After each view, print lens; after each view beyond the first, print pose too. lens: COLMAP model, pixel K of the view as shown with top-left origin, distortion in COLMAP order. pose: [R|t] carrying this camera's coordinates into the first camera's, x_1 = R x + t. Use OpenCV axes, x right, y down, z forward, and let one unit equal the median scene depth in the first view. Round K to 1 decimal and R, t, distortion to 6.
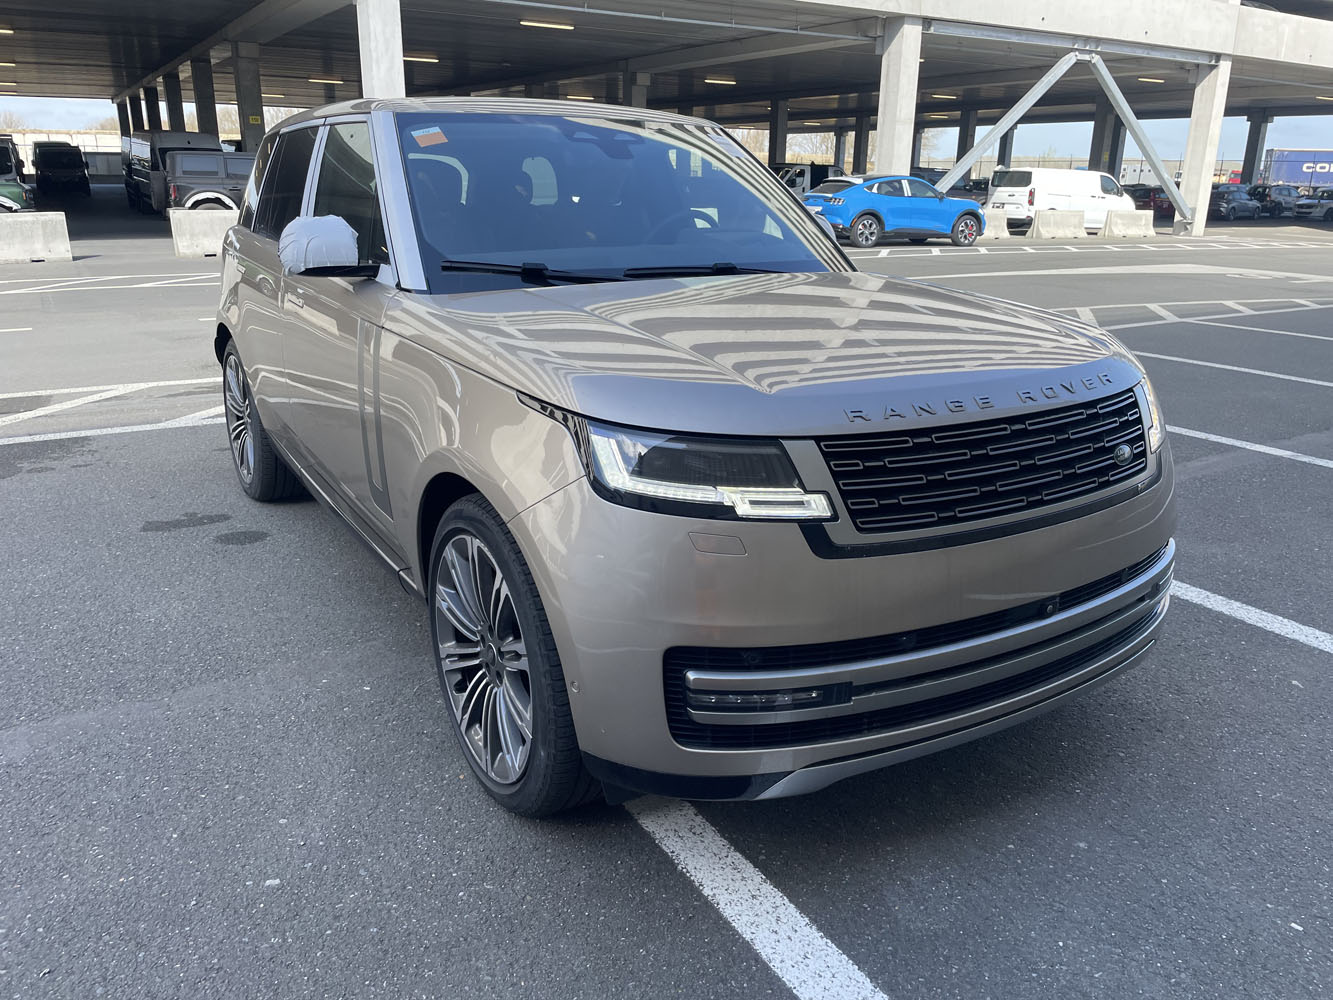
lens RADIAL K [[1006.5, 0, 676.6], [0, 1006.5, 491.0], [0, 0, 1]] dist [0.085165, -0.111548]
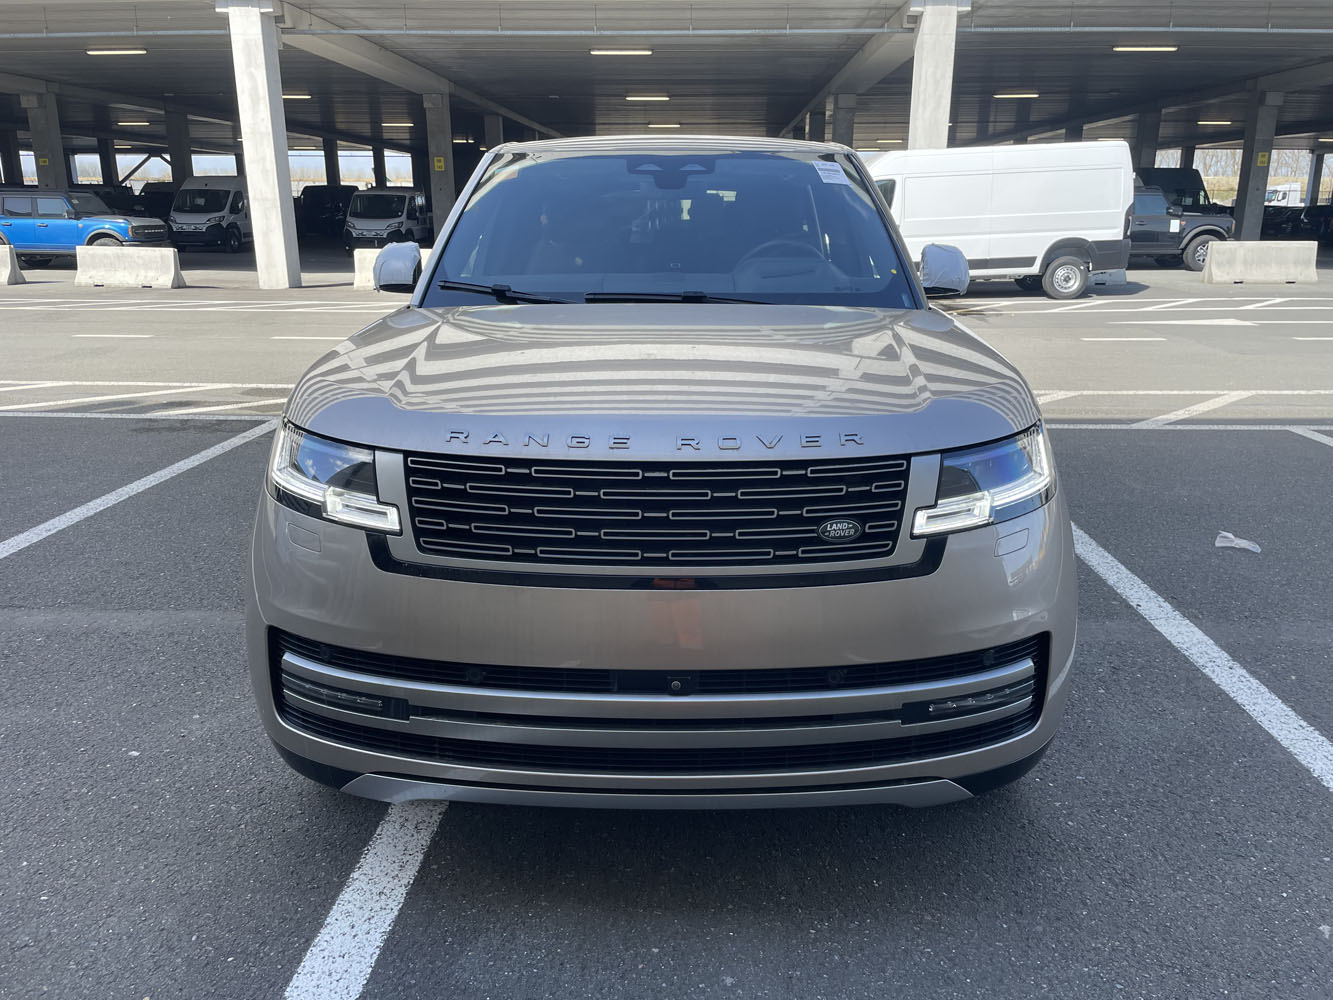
lens RADIAL K [[1006.5, 0, 674.8], [0, 1006.5, 491.0], [0, 0, 1]] dist [0.085165, -0.111548]
pose [[0.834852, 0.134066, -0.533900, 0.064766], [-0.152515, 0.988254, 0.009673, -0.004646], [0.528925, 0.073352, 0.845493, 0.020088]]
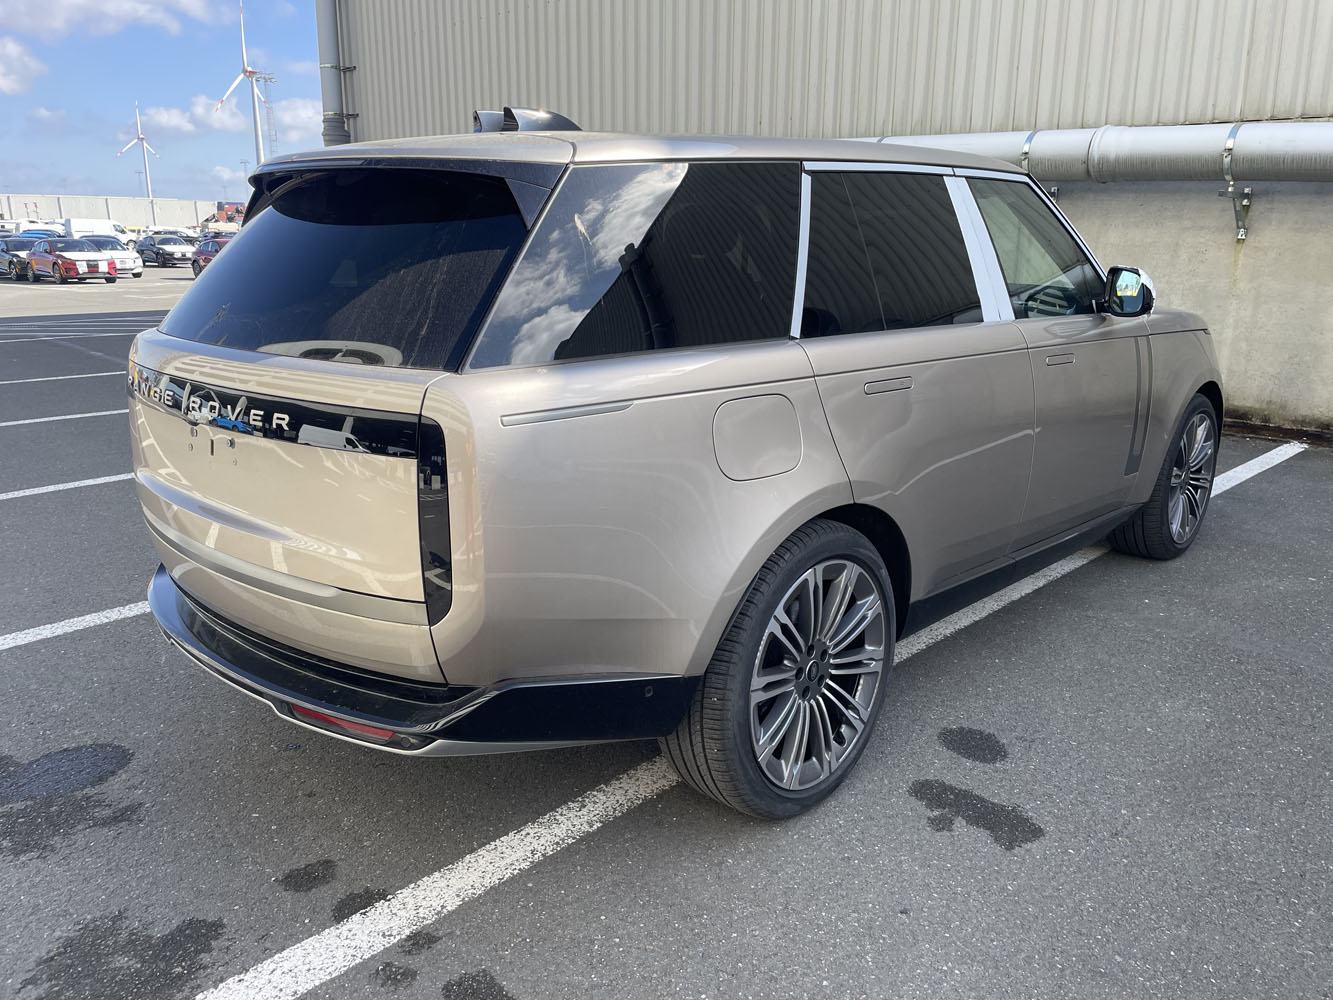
lens RADIAL K [[1006.5, 0, 672.6], [0, 1006.5, 488.0], [0, 0, 1]] dist [0.085165, -0.111548]
pose [[-0.245604, -0.250303, 0.936497, -0.154447], [0.278875, 0.907002, 0.315557, -0.061486], [-0.928390, 0.338667, -0.152960, 0.193578]]
